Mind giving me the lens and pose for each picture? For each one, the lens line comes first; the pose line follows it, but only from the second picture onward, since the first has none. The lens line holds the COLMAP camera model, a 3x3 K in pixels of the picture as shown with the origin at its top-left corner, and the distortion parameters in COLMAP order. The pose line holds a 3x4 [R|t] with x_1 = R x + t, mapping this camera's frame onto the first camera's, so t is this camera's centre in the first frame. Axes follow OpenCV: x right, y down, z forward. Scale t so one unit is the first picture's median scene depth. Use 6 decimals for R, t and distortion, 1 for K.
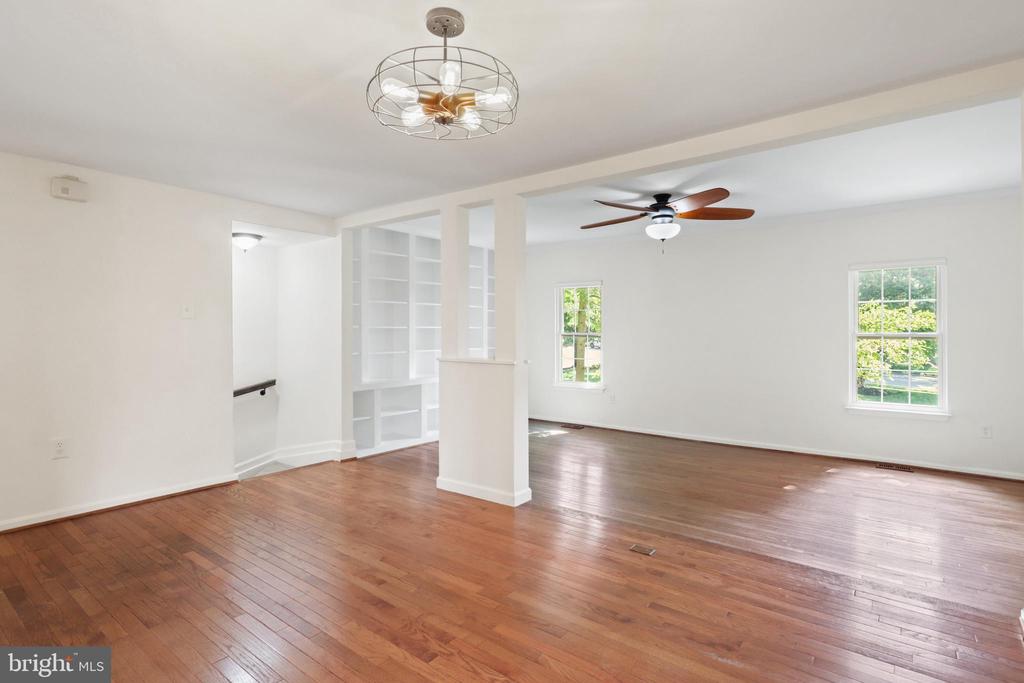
lens RADIAL K [[523.9, 0, 512.1], [0, 523.9, 333.4], [0, 0, 1]] dist [0.000914, 0.016917]
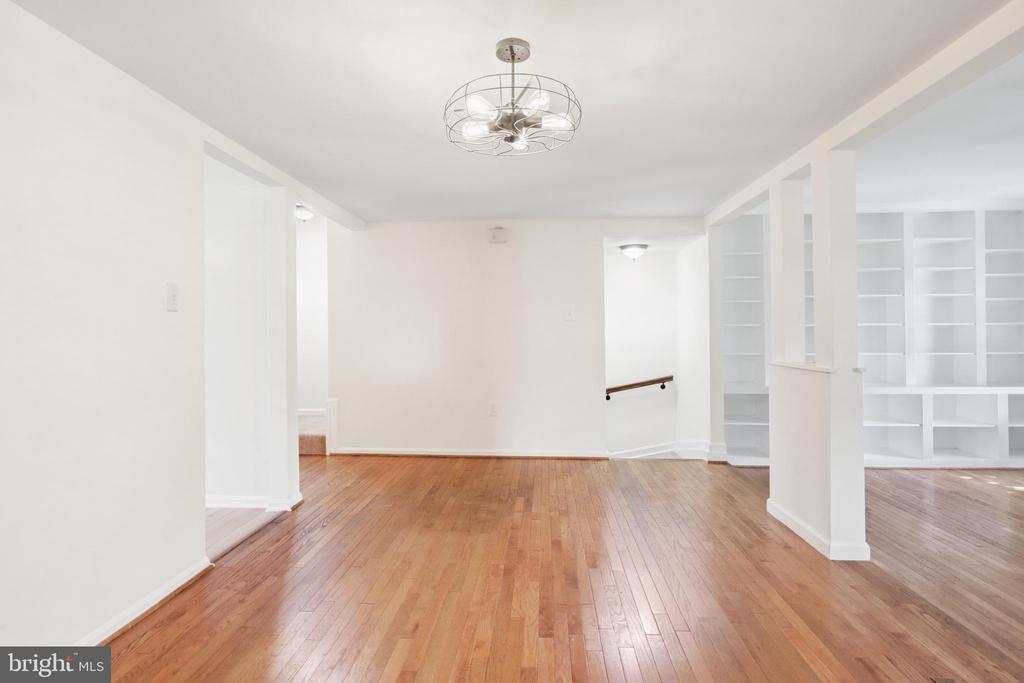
lens RADIAL K [[523.9, 0, 512.1], [0, 523.9, 333.4], [0, 0, 1]] dist [0.000914, 0.016917]
pose [[0.575547, 0.001348, -0.817768, 0.347412], [0.000342, 0.999998, 0.001889, -0.000500], [0.817769, -0.001367, 0.575546, 0.166920]]
